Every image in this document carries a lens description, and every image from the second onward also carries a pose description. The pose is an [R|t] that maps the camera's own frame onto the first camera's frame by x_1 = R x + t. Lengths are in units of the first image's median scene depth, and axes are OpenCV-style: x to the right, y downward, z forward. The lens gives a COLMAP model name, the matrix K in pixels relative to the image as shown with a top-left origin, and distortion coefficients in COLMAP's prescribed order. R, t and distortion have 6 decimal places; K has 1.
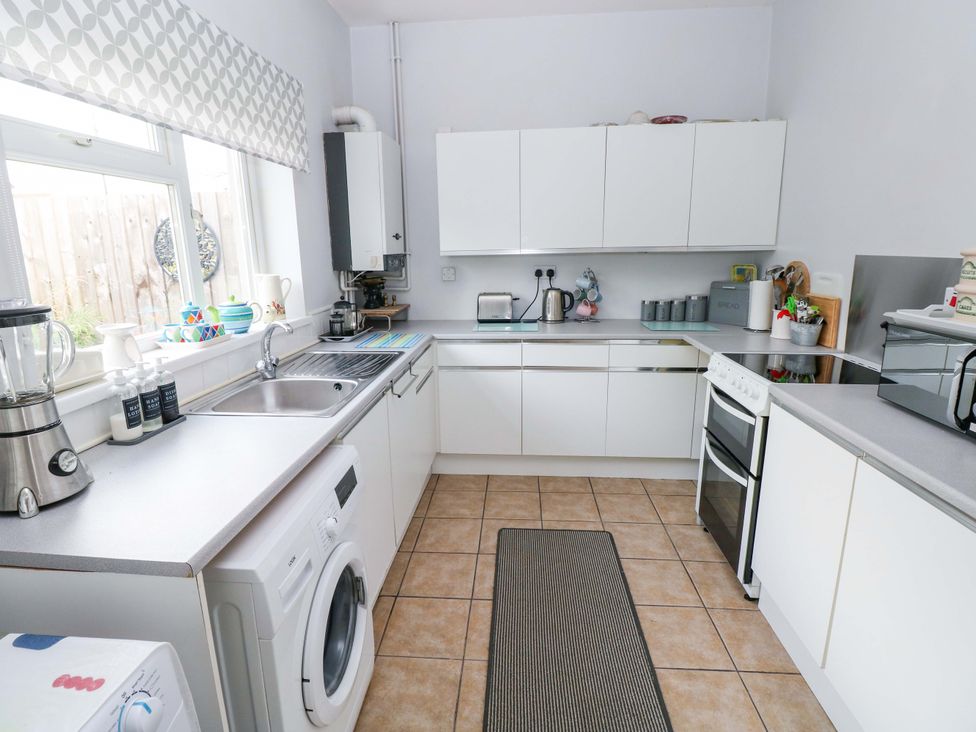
lens RADIAL K [[514.5, 0, 487.1], [0, 514.5, 358.9], [0, 0, 1]] dist [0.000125, -0.011800]
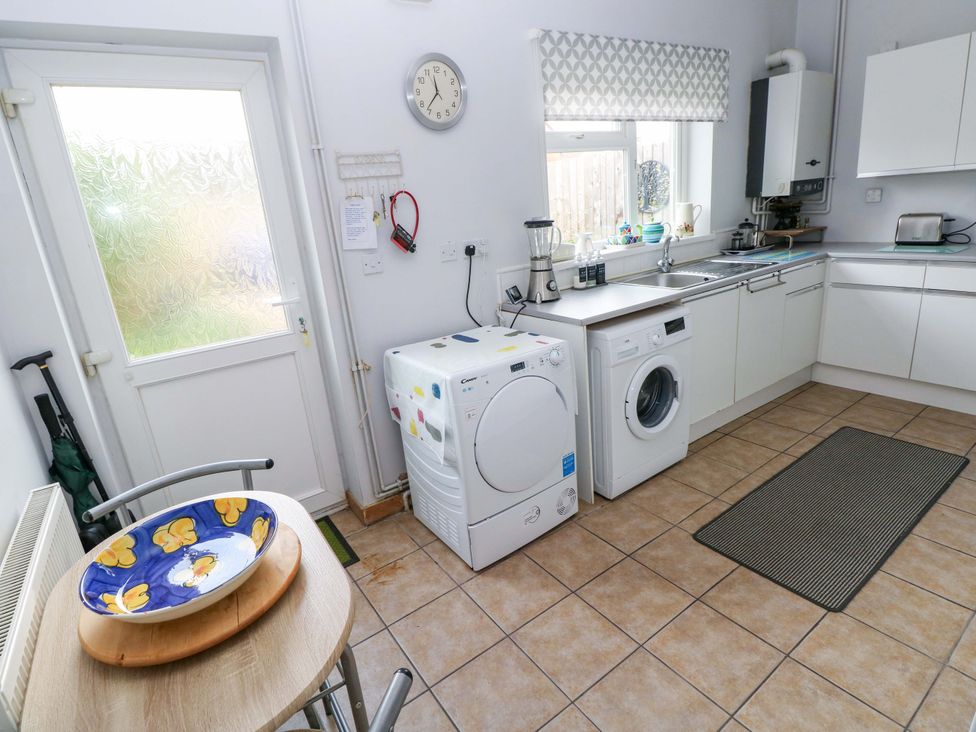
lens RADIAL K [[514.5, 0, 487.1], [0, 514.5, 358.9], [0, 0, 1]] dist [0.000125, -0.011800]
pose [[0.638785, 0.180725, -0.747859, 0.344062], [-0.084989, 0.982647, 0.164870, 0.066772], [0.764677, -0.041757, 0.643059, -0.325144]]
